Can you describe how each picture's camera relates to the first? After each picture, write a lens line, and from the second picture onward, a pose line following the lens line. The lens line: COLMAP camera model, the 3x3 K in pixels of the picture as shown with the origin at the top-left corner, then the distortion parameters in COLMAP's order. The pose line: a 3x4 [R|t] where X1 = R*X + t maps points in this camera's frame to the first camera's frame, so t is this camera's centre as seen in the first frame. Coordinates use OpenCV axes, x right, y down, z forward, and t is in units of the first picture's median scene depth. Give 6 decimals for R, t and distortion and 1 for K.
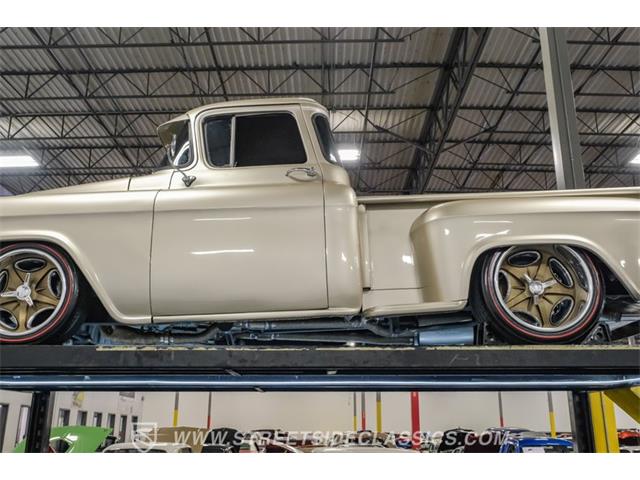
lens RADIAL K [[624.7, 0, 312.9], [0, 624.7, 250.5], [0, 0, 1]] dist [-0.016181, -0.001523]
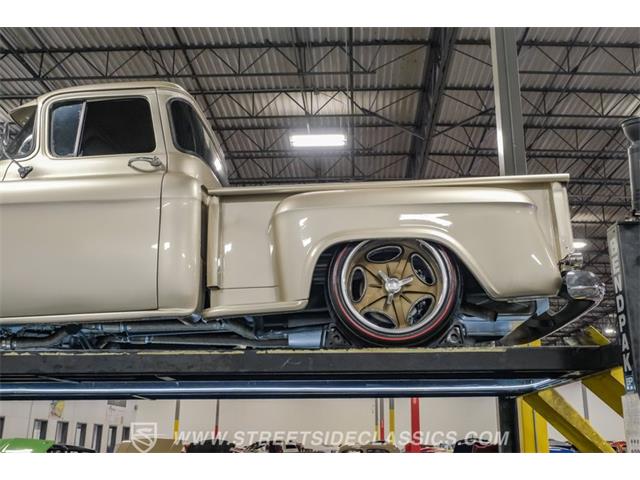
lens RADIAL K [[681.6, 0, 320.0], [0, 681.6, 240.0], [0, 0, 1]] dist [-0.014592, -0.010413]
pose [[0.999931, -0.005179, 0.010582, 0.161074], [0.005244, 0.999968, -0.006115, -0.001548], [-0.010550, 0.006171, 0.999925, -0.007034]]
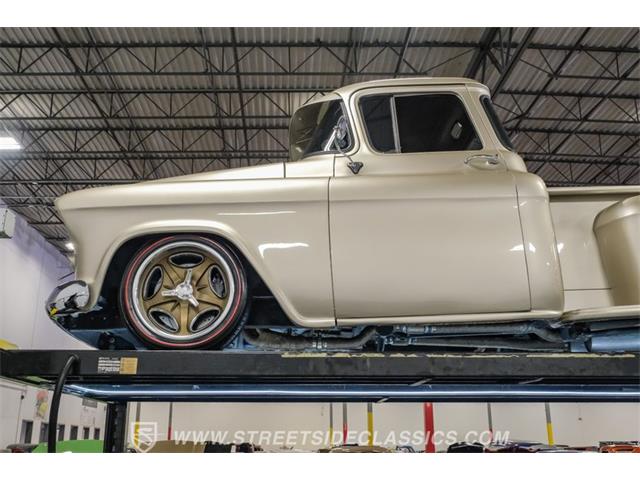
lens RADIAL K [[687.0, 0, 327.9], [0, 687.0, 237.1], [0, 0, 1]] dist [-0.011481, -0.015791]
pose [[0.999482, 0.009245, 0.030813, -0.189925], [-0.008847, 0.999876, -0.013039, 0.001193], [-0.030930, 0.012760, 0.999440, 0.011193]]
